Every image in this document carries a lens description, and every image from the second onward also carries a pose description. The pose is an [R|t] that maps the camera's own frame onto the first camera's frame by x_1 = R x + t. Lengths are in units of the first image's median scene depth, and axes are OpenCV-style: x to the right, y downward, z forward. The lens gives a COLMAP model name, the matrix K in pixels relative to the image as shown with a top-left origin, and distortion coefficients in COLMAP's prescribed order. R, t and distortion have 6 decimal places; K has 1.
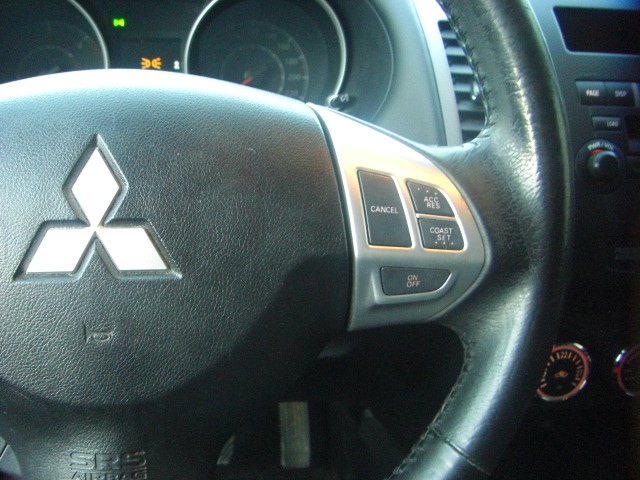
lens RADIAL K [[726.2, 0, 238.3], [0, 726.2, 242.6], [0, 0, 1]] dist [-0.182947, 0.134187]
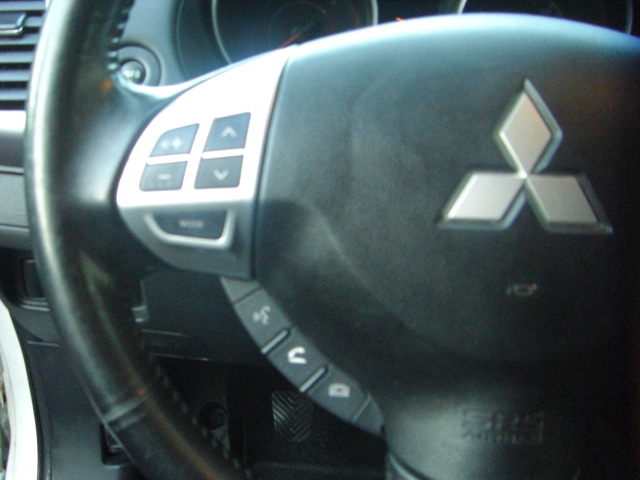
lens RADIAL K [[726.2, 0, 238.3], [0, 726.2, 242.6], [0, 0, 1]] dist [-0.182947, 0.134187]
pose [[0.987861, 0.056297, -0.144783, -0.430269], [-0.051943, 0.998082, 0.033684, 0.056388], [0.146402, -0.025755, 0.988890, 0.017959]]
